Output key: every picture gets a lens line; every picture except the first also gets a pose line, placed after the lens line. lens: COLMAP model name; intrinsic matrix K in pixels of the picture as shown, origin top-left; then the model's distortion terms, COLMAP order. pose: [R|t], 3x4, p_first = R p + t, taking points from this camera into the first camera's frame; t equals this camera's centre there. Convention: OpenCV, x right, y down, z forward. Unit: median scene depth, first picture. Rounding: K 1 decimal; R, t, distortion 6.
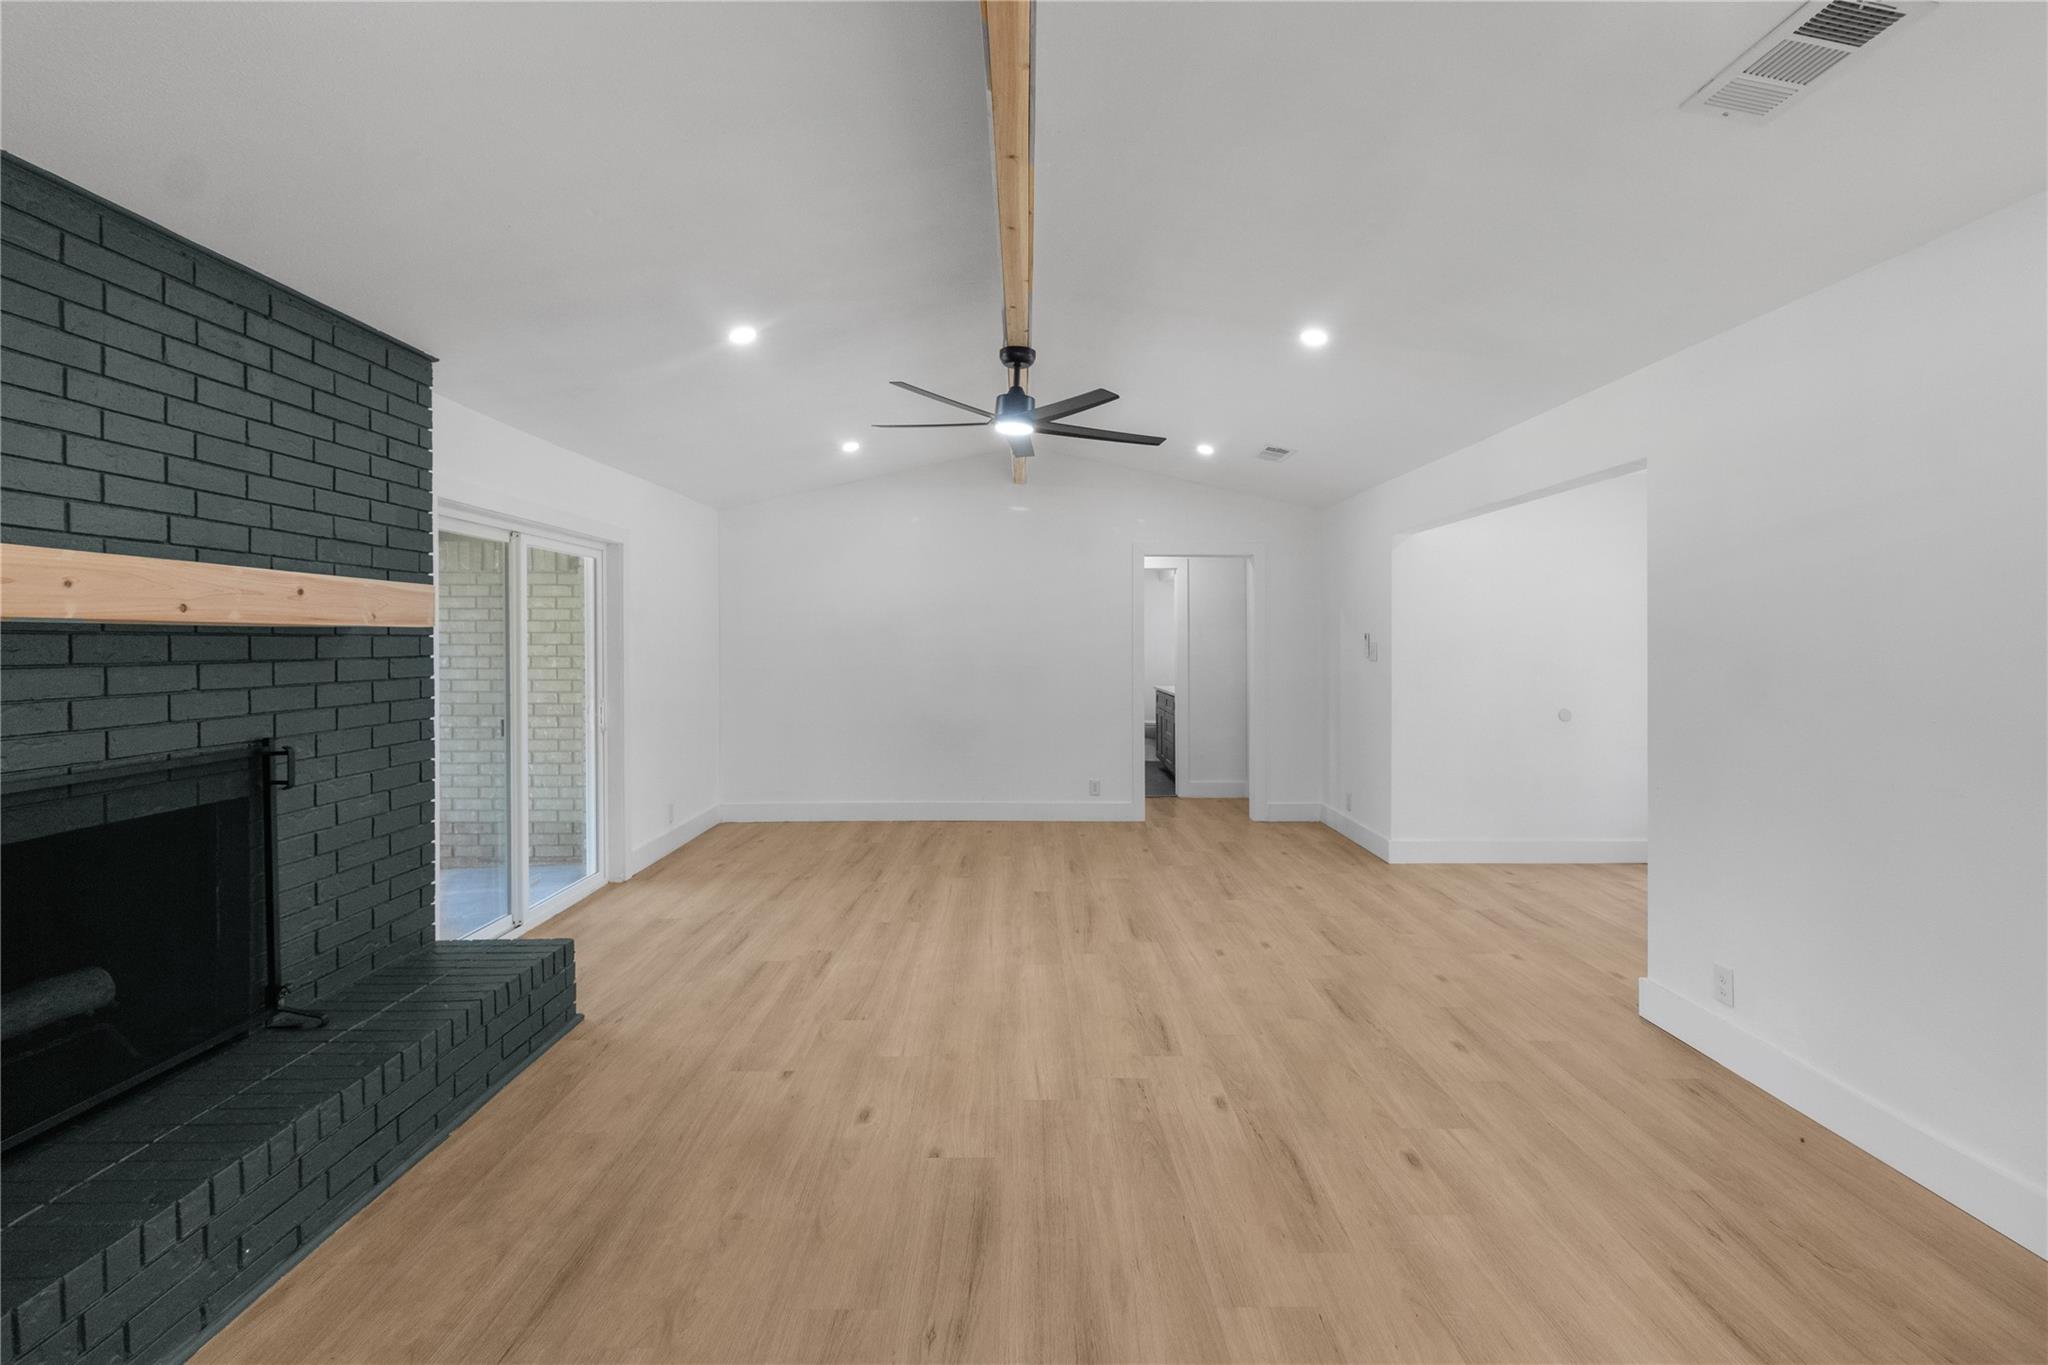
lens RADIAL K [[946.8, 0, 1023.2], [0, 946.8, 670.0], [0, 0, 1]] dist [-0.001354, 0.000027]
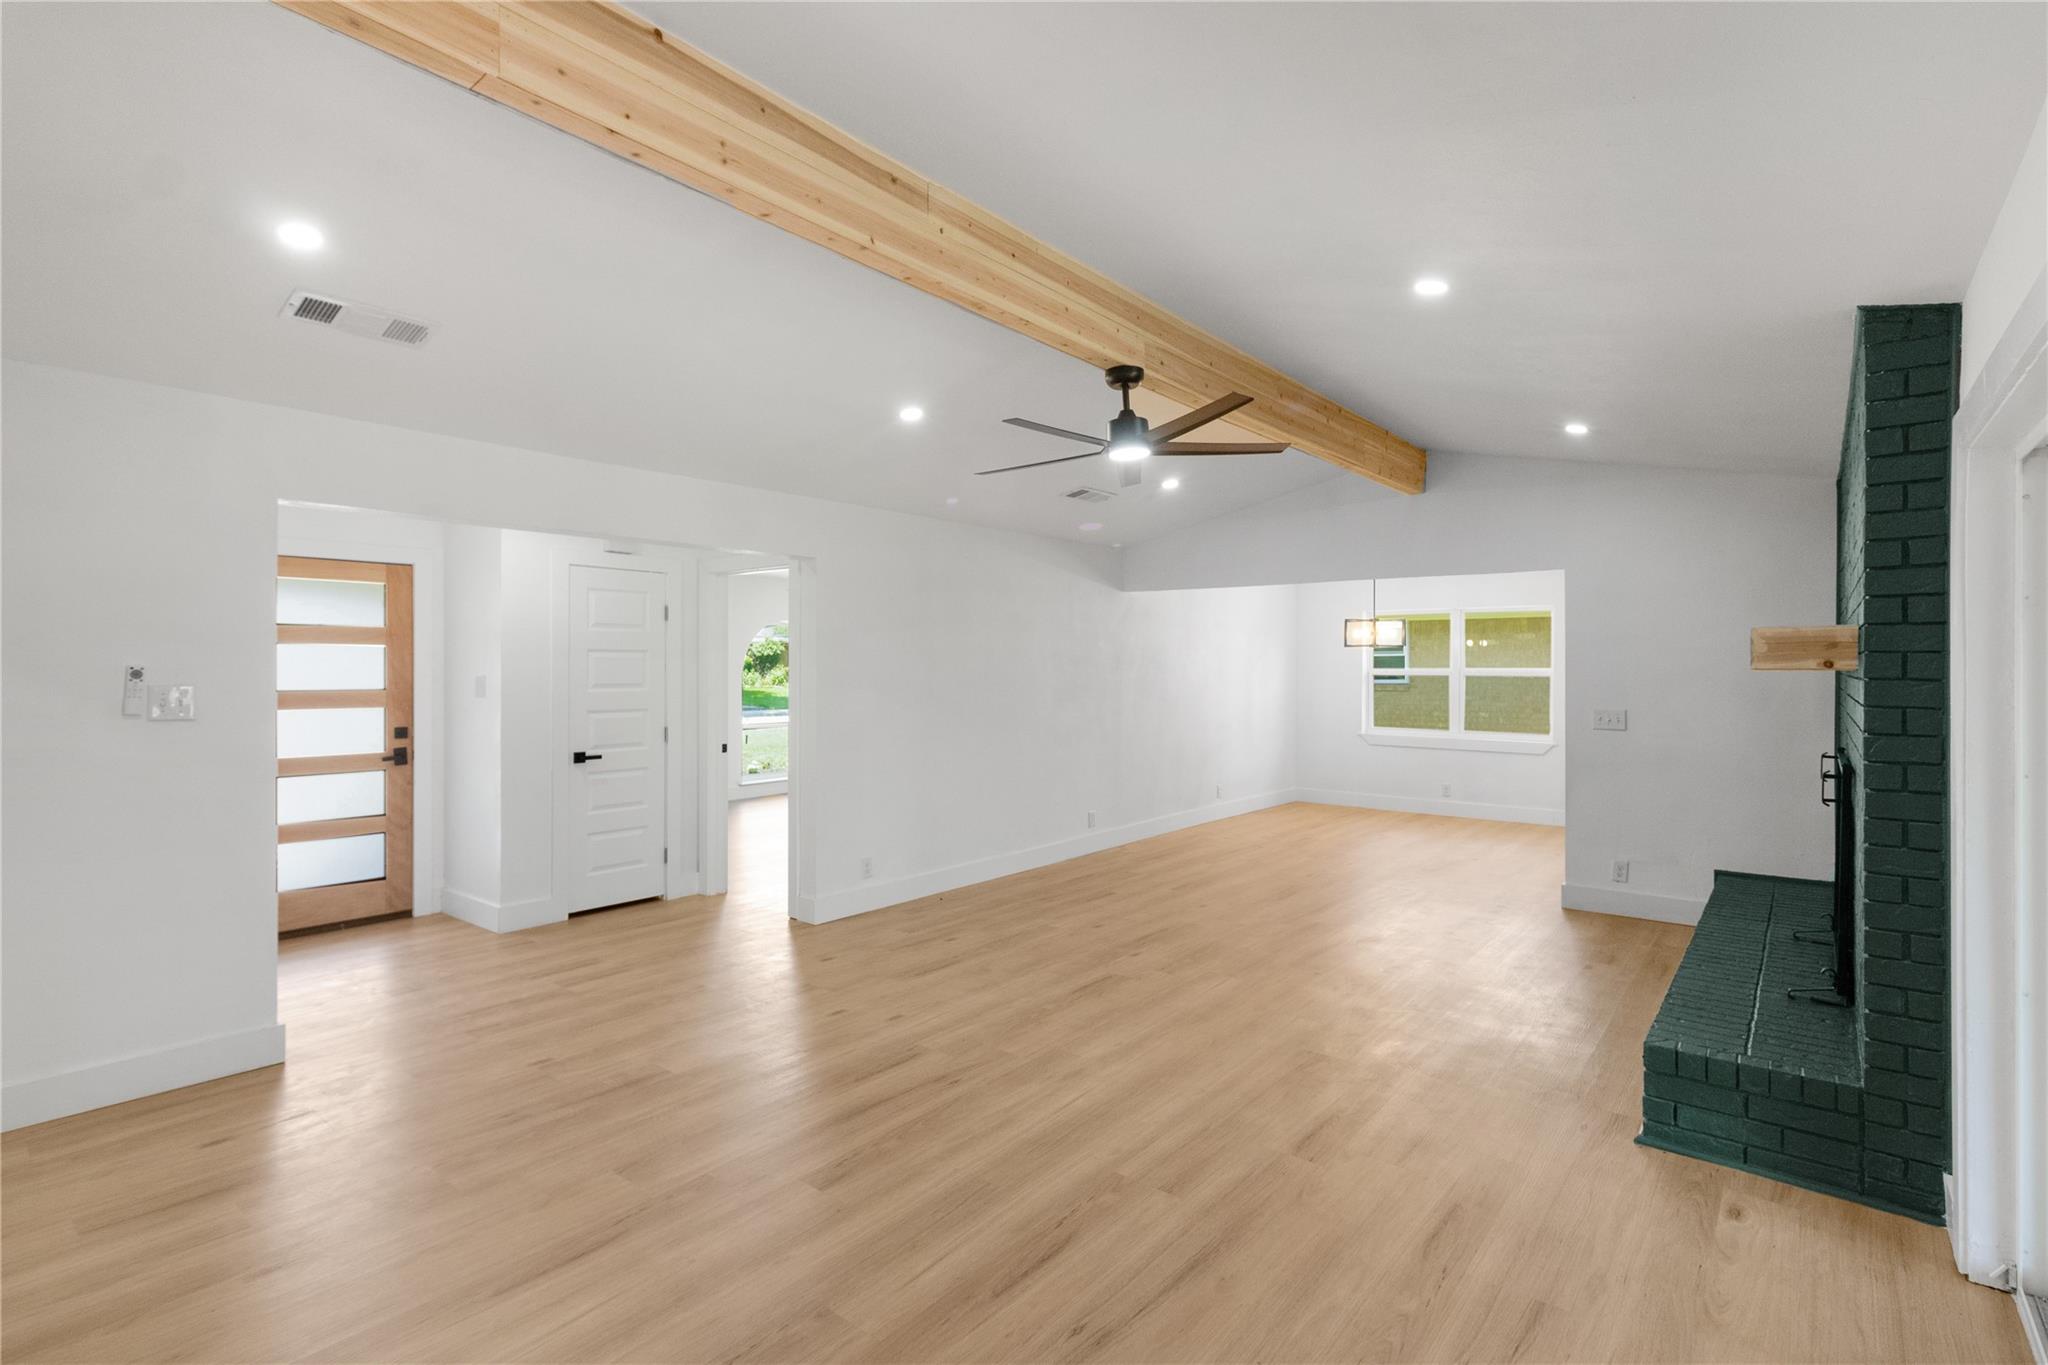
lens RADIAL K [[946.8, 0, 1017.0], [0, 946.8, 681.2], [0, 0, 1]] dist [-0.001354, 0.000027]
pose [[-0.767570, -0.005072, 0.640945, -0.586238], [0.019468, 0.999323, 0.031222, -0.070077], [-0.640670, 0.036442, -0.766951, 1.999001]]
